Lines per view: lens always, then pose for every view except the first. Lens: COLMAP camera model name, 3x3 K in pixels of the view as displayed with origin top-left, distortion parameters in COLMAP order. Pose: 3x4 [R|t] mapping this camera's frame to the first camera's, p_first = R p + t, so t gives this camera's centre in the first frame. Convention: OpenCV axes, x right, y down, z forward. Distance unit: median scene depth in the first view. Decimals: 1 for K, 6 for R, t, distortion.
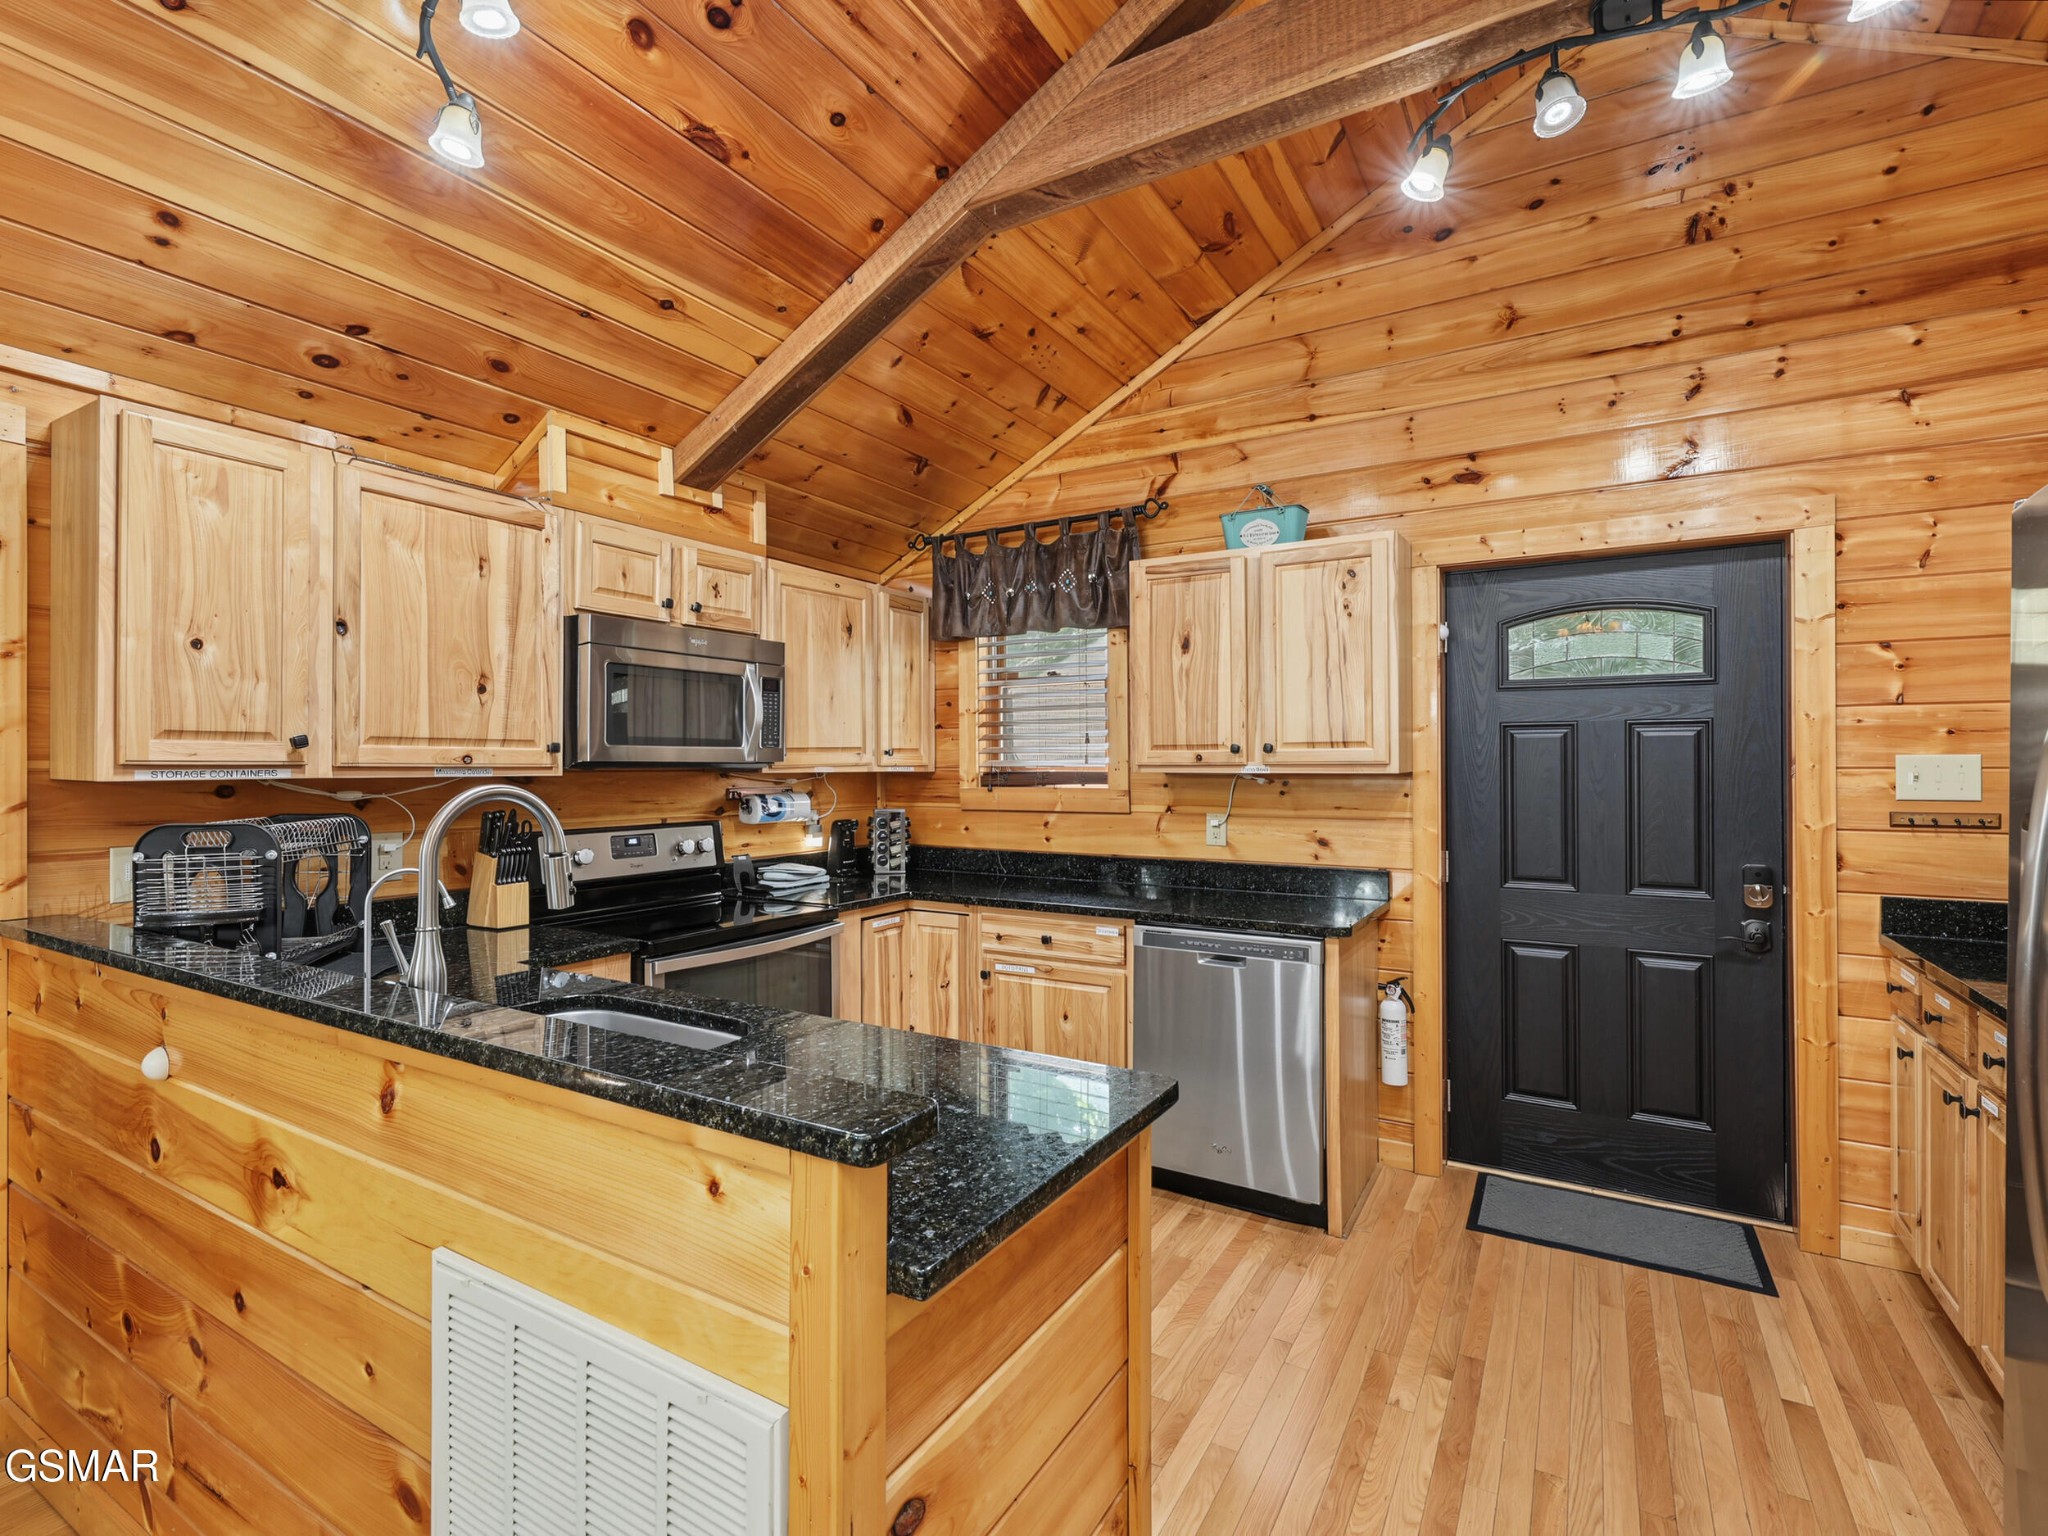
lens RADIAL K [[993.1, 0, 1020.9], [0, 993.1, 757.9], [0, 0, 1]] dist [0.003341, 0.001376]
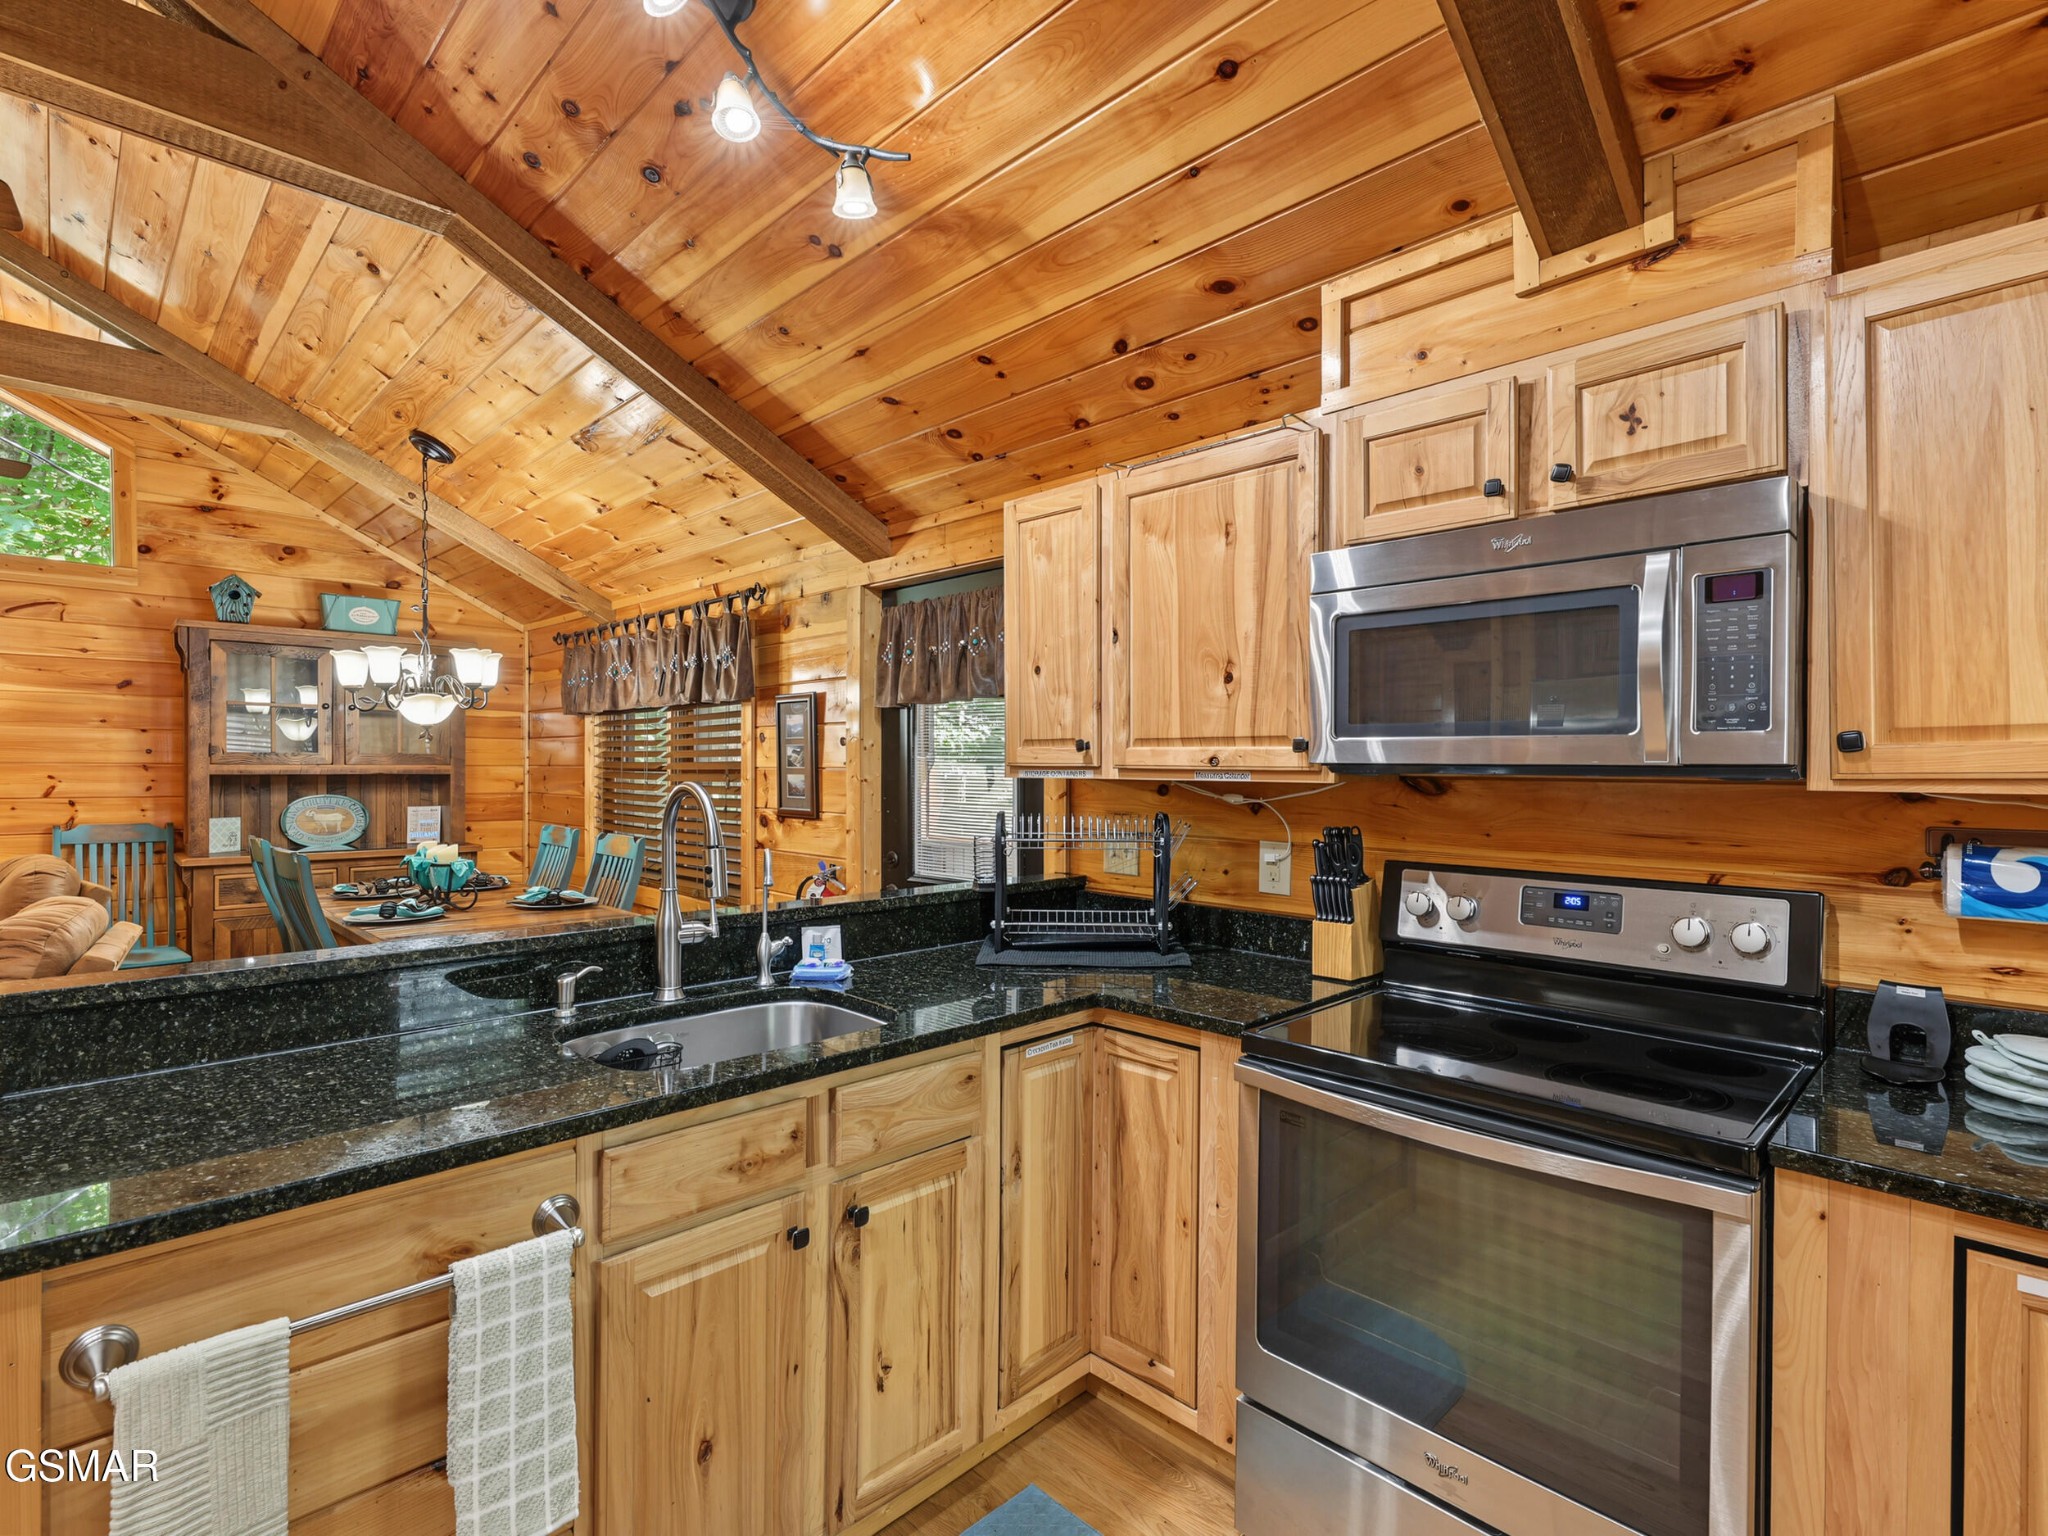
lens RADIAL K [[993.1, 0, 1015.1], [0, 993.1, 772.5], [0, 0, 1]] dist [0.003341, 0.001376]
pose [[-0.263208, 0.007755, -0.964708, 0.259169], [0.003315, 0.999969, 0.007134, 0.003685], [0.964733, -0.001320, -0.263225, 0.836913]]
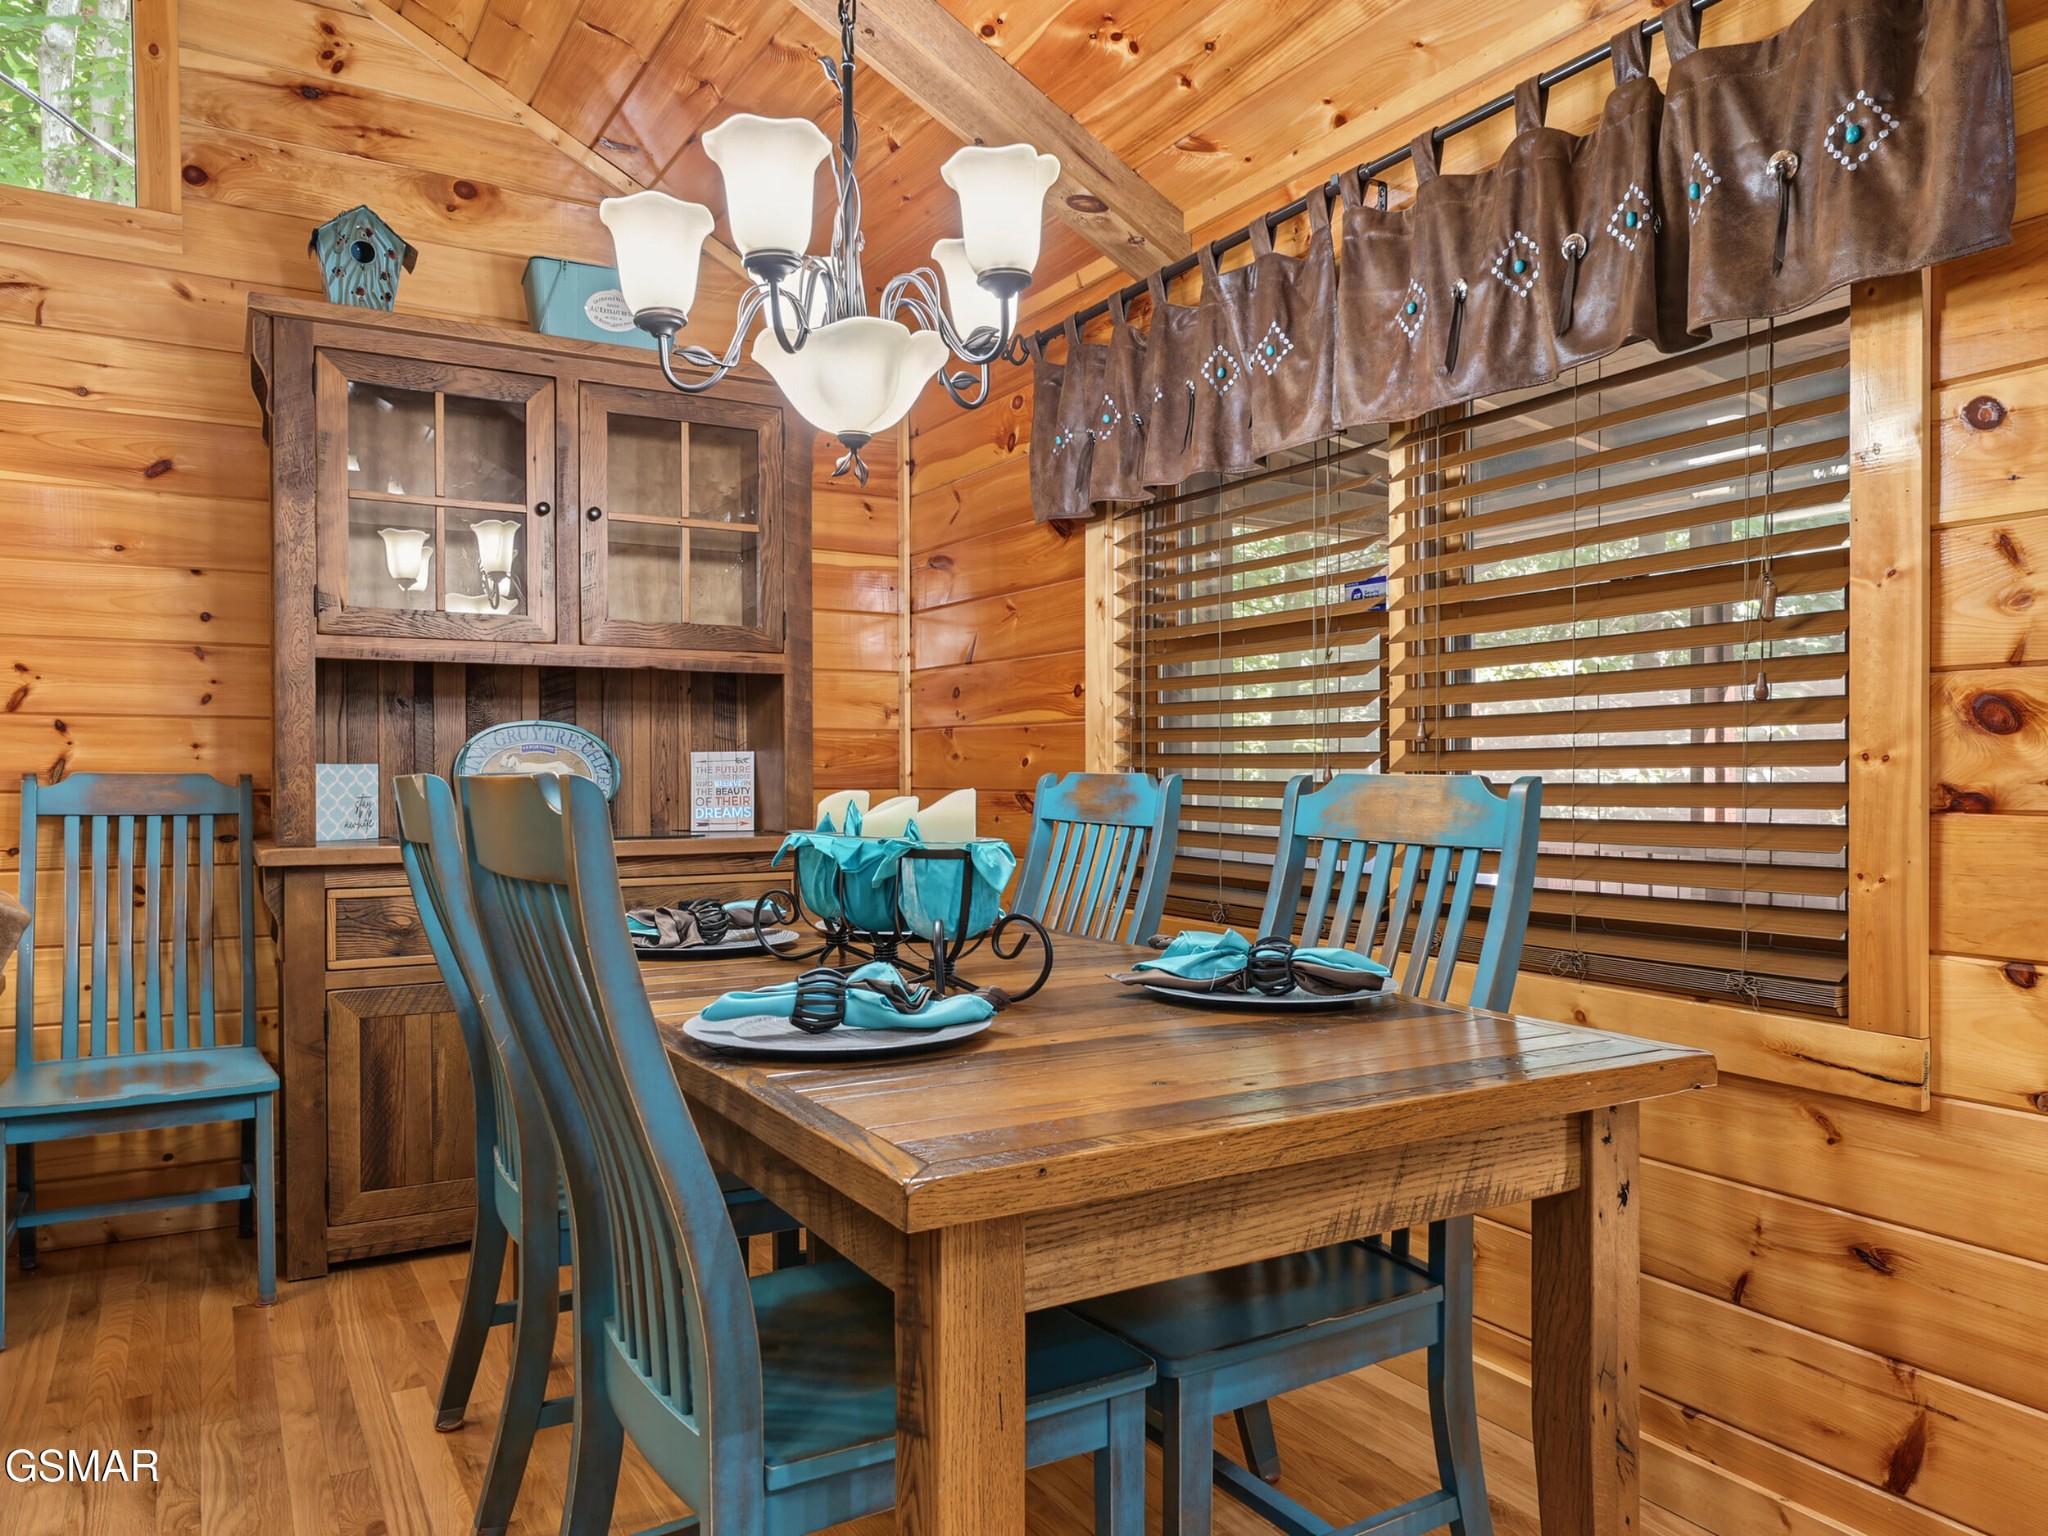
lens RADIAL K [[1434.1, 0, 1020.4], [0, 1434.1, 788.2], [0, 0, 1]] dist [-0.013911, 0.010293]
pose [[-0.487692, 0.014672, -0.872893, -0.287209], [0.009043, 0.999890, 0.011754, 0.094267], [0.872969, -0.002162, -0.487771, 0.114887]]
